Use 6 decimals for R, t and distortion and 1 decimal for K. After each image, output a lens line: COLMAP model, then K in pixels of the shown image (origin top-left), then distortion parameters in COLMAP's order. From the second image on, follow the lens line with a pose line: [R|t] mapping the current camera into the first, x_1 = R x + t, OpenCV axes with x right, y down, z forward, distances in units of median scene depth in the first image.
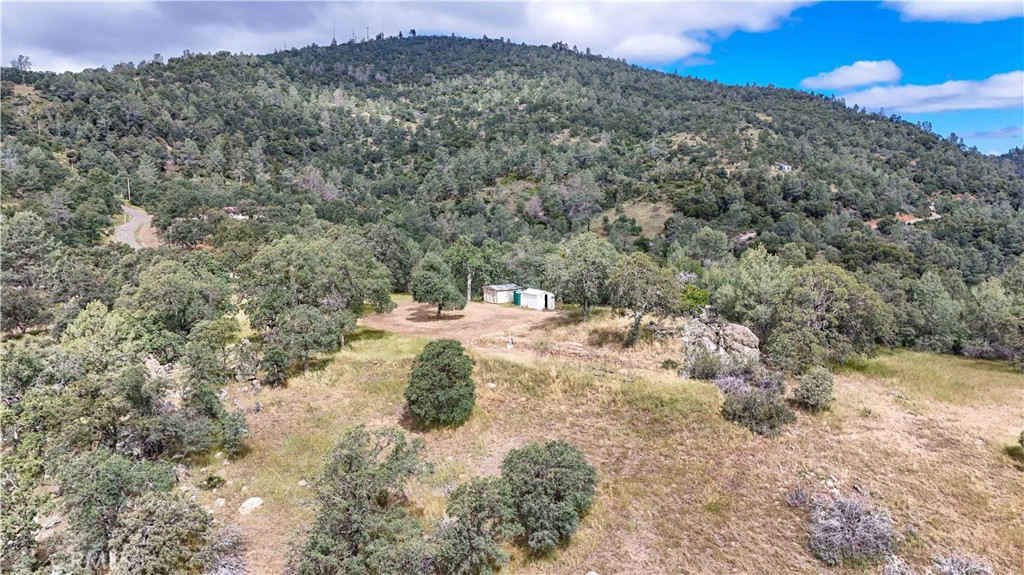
lens RADIAL K [[748.3, 0, 509.0], [0, 748.3, 289.7], [0, 0, 1]] dist [0.088365, -0.080455]
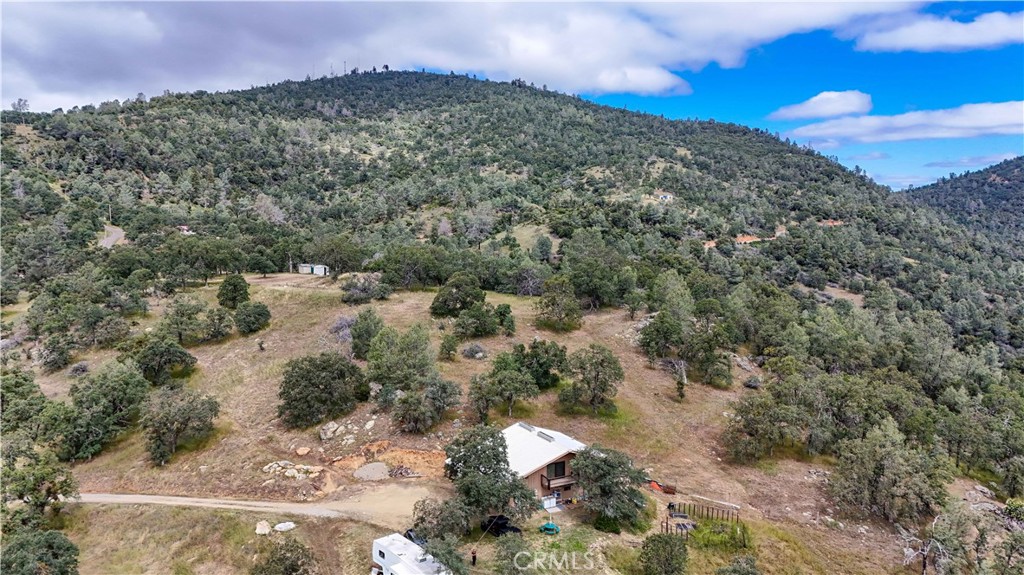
lens RADIAL K [[748.3, 0, 511.1], [0, 748.3, 290.2], [0, 0, 1]] dist [0.088365, -0.080455]
pose [[0.999830, 0.000235, 0.018452, 0.084457], [0.000357, 0.999486, -0.032054, 0.021785], [-0.018450, 0.032055, 0.999316, -0.162177]]
